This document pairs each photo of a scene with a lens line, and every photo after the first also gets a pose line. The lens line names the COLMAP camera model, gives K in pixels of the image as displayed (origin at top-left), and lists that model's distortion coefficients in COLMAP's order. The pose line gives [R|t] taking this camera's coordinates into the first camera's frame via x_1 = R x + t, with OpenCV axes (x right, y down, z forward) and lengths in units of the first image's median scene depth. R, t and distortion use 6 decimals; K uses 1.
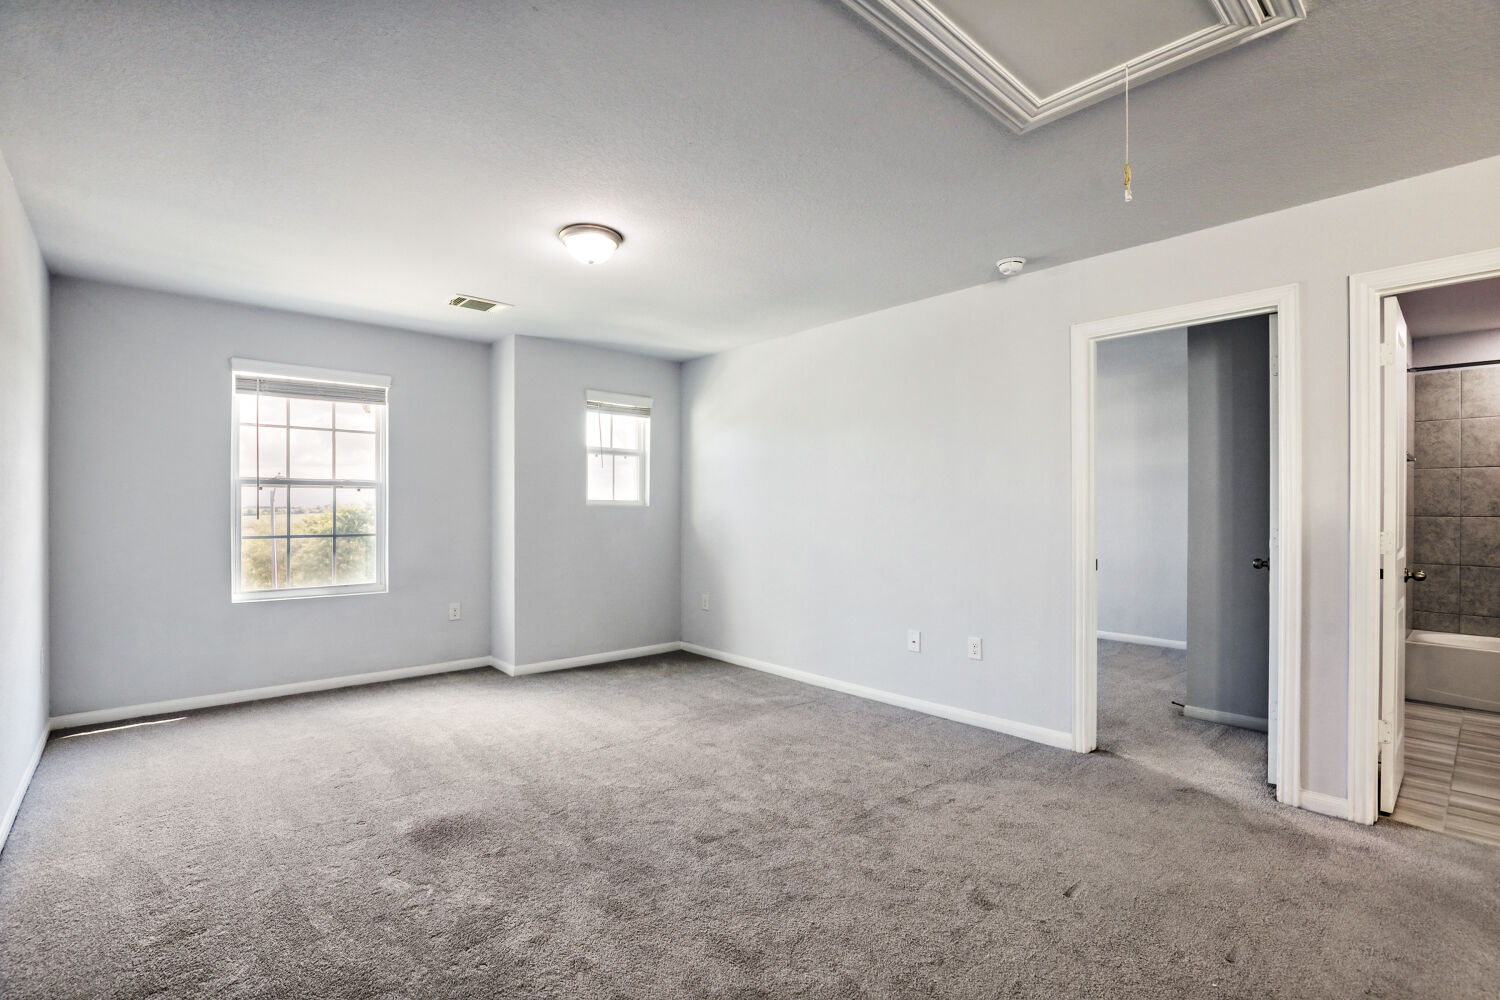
lens RADIAL K [[693.4, 0, 745.5], [0, 693.4, 514.2], [0, 0, 1]] dist [-0.028669, 0.004040]
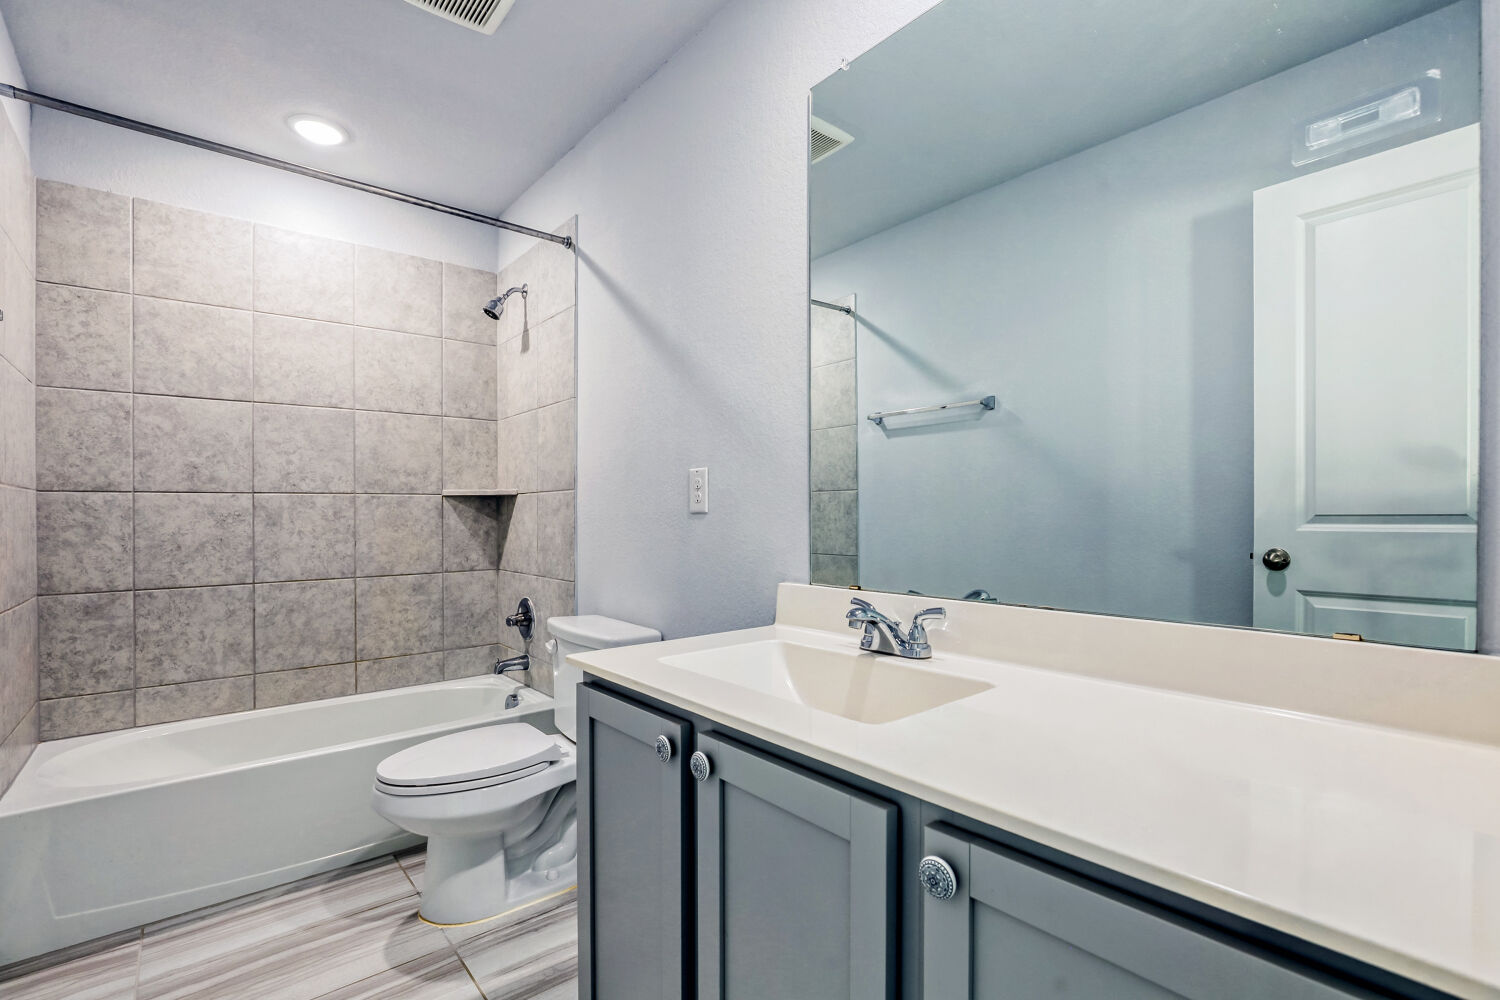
lens RADIAL K [[693.4, 0, 747.8], [0, 693.4, 505.5], [0, 0, 1]] dist [-0.028669, 0.004040]
pose [[0.047758, -0.001527, 0.998858, 0.579664], [0.012518, 0.999921, 0.000931, 0.018590], [-0.998780, 0.012459, 0.047774, 0.521694]]
